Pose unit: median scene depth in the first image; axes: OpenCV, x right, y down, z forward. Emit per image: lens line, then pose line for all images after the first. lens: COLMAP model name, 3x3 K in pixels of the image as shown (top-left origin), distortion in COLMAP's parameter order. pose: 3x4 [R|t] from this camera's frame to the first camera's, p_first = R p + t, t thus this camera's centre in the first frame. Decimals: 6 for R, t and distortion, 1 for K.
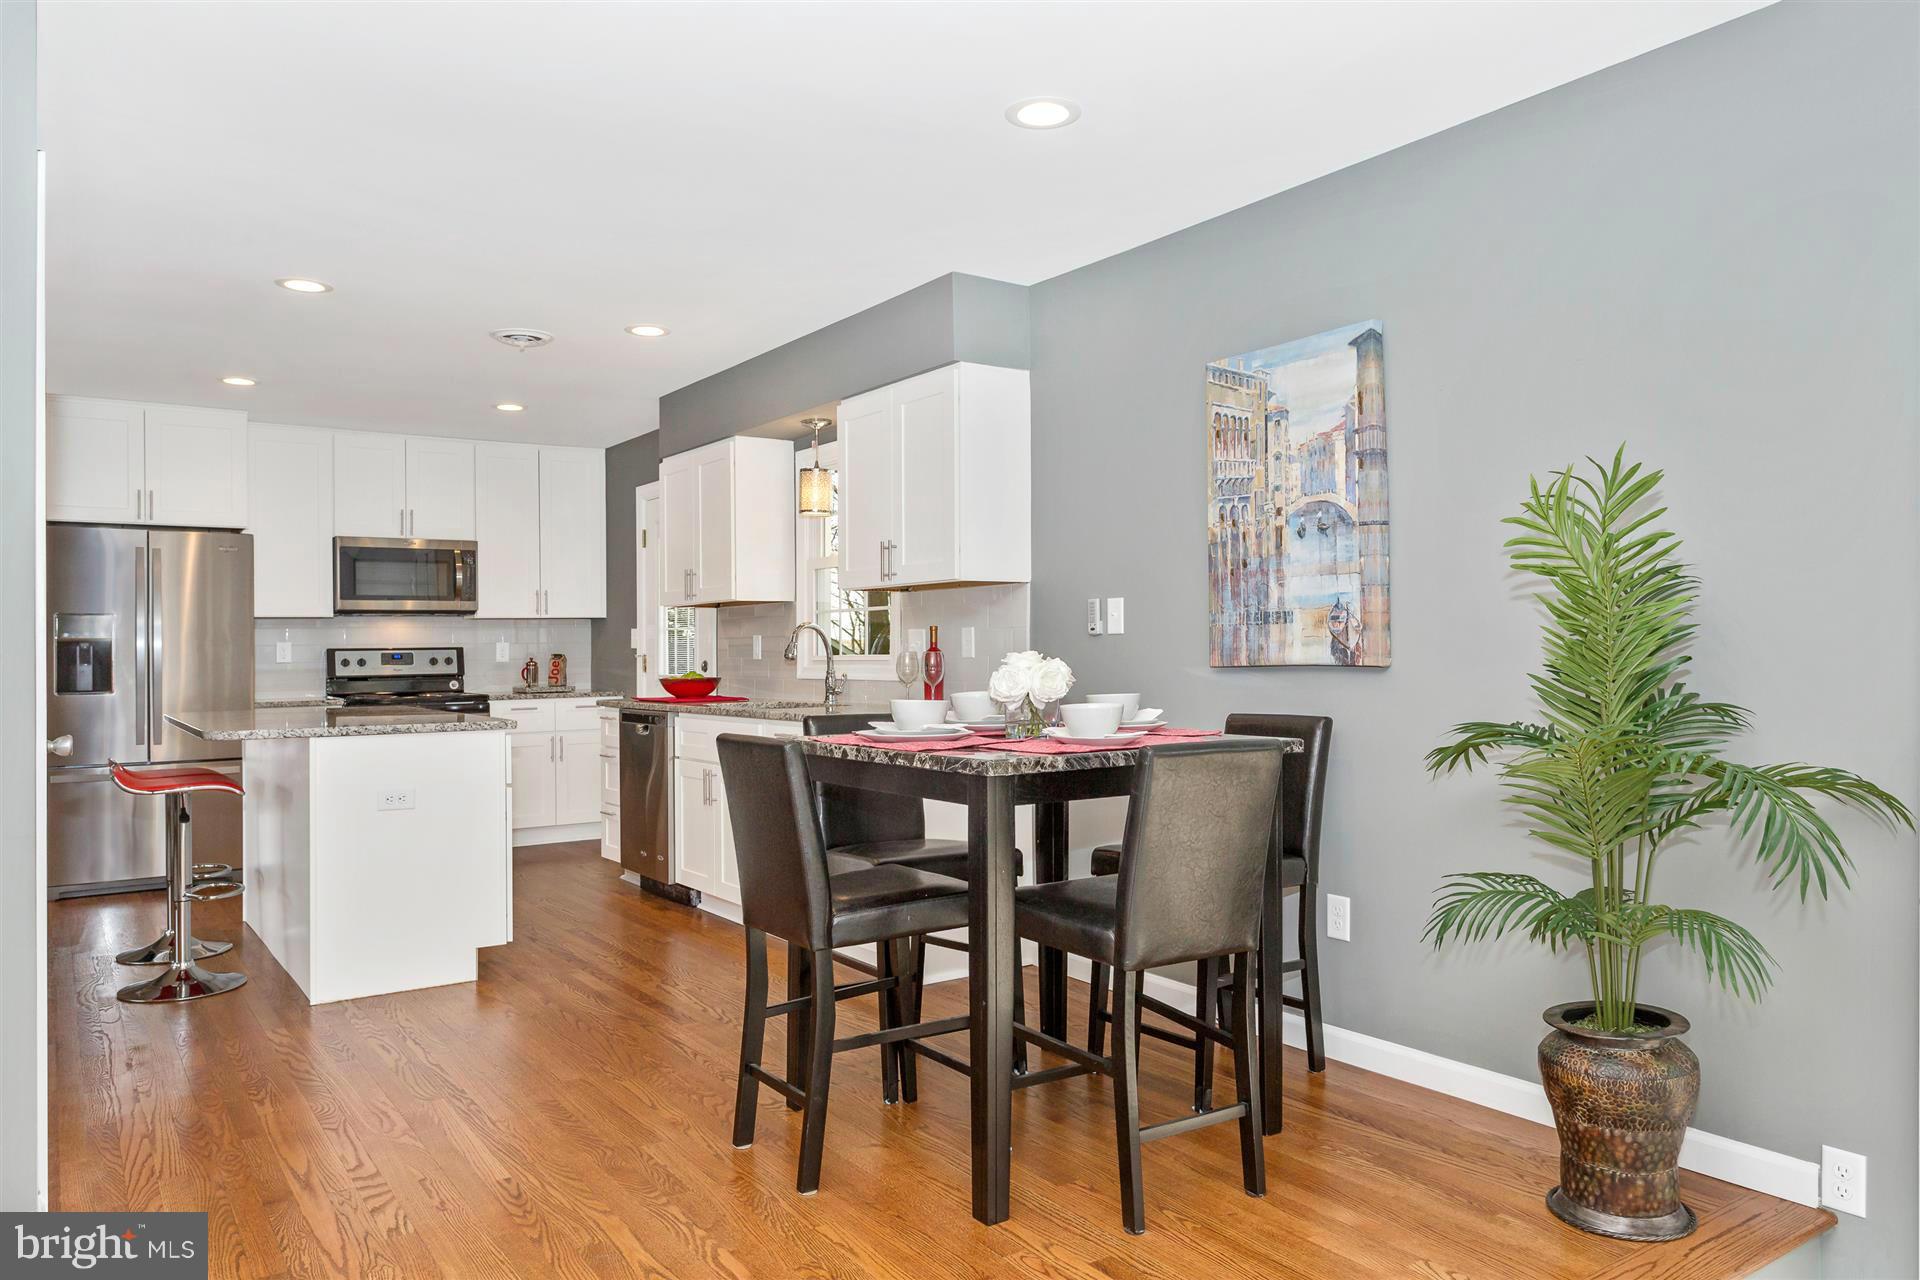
lens RADIAL K [[1276.7, 0, 959.2], [0, 1276.7, 639.4], [0, 0, 1]] dist [0.003455, -0.001742]
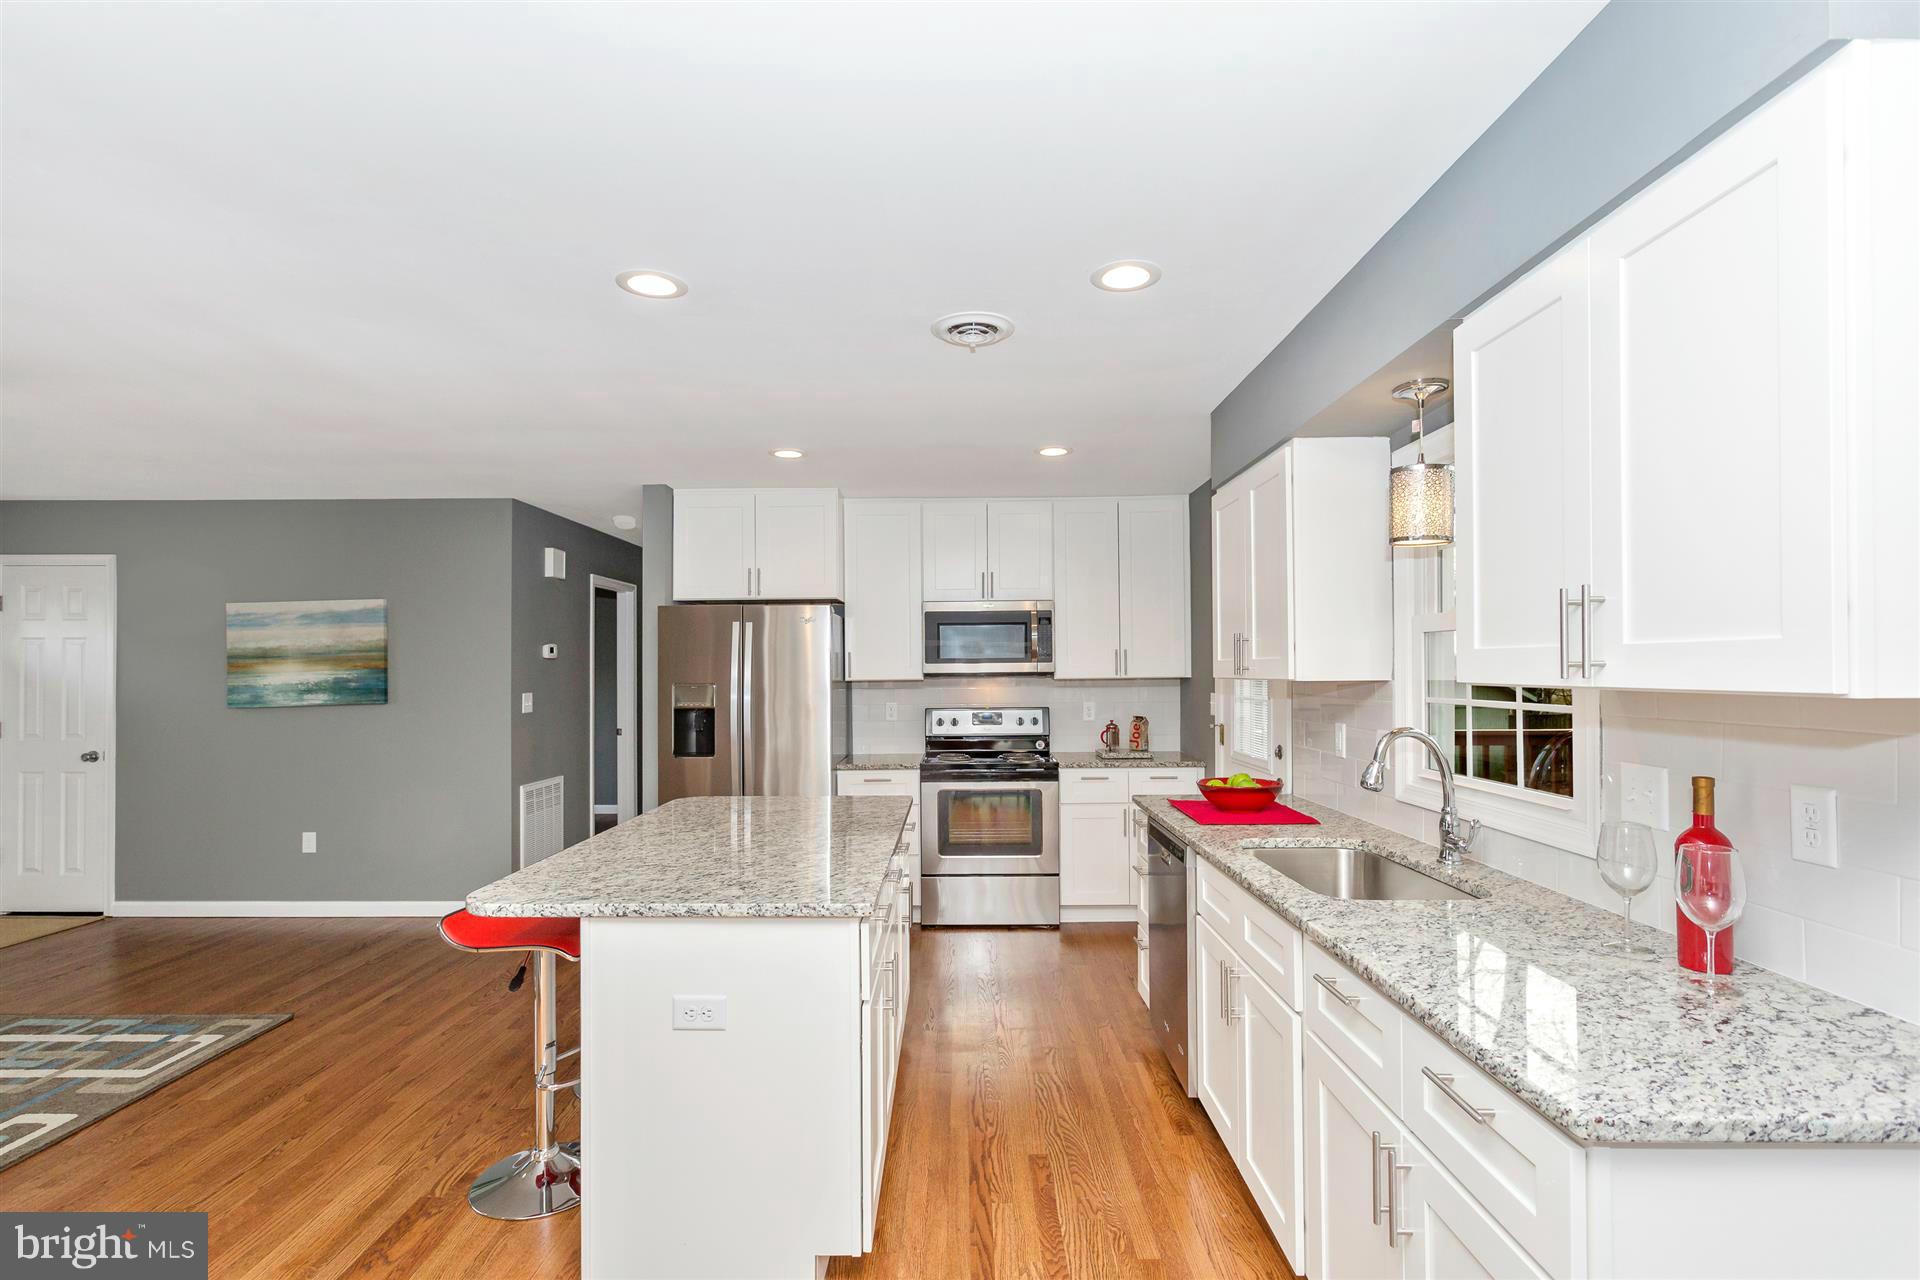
lens RADIAL K [[923.2, 0, 958.1], [0, 923.2, 648.5], [0, 0, 1]] dist [-0.001178, 0.002274]
pose [[0.812440, -0.008067, -0.582989, -0.034462], [0.002619, 0.999945, -0.010186, -0.042171], [0.583039, 0.006749, 0.812416, 0.486404]]
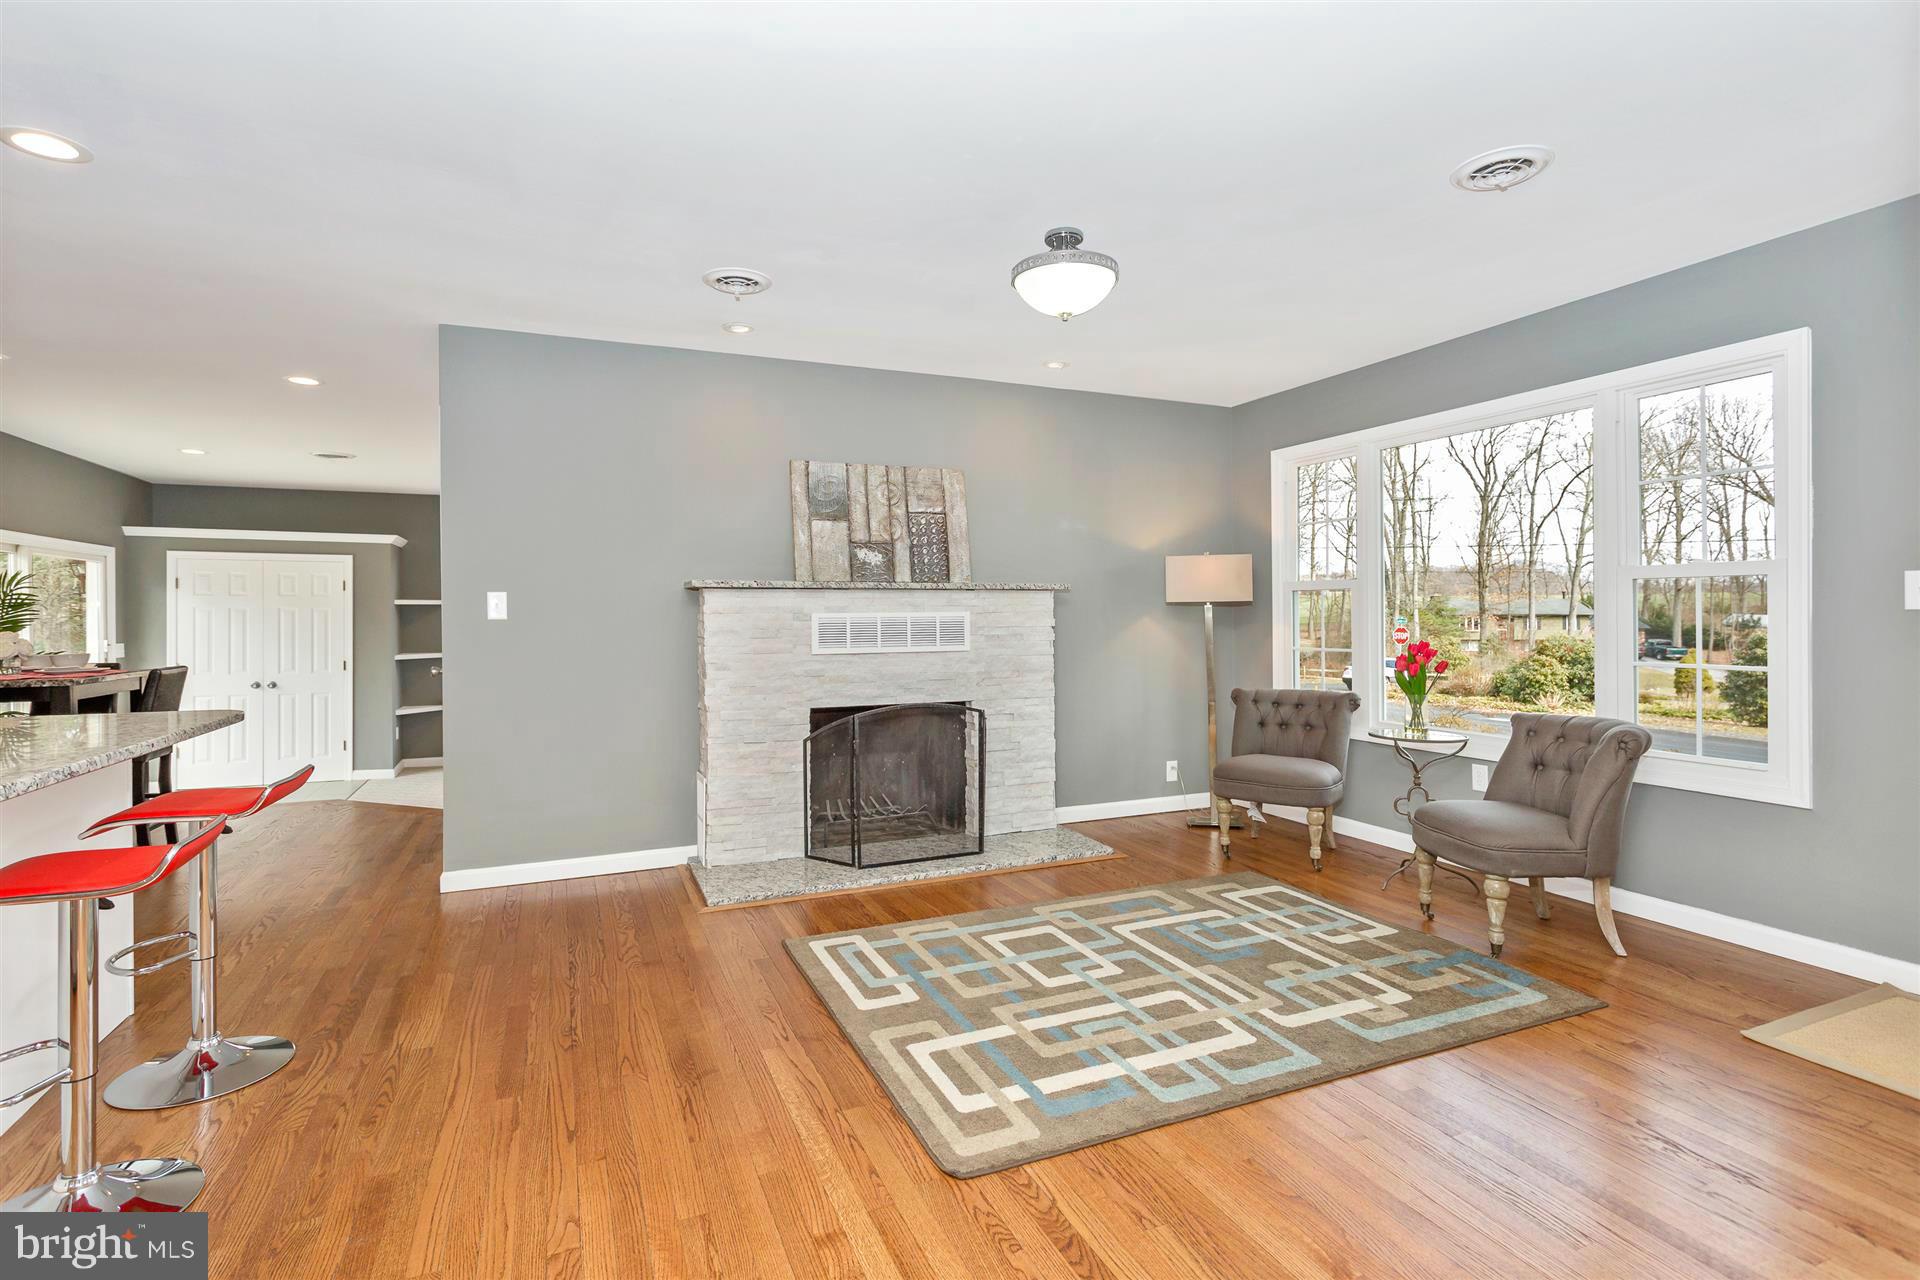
lens RADIAL K [[923.2, 0, 975.1], [0, 923.2, 608.7], [0, 0, 1]] dist [-0.001178, 0.002274]
pose [[-0.980770, 0.016957, 0.194427, -0.845710], [0.014658, 0.999805, -0.013255, 0.007848], [-0.194614, -0.010150, -0.980827, 1.050599]]
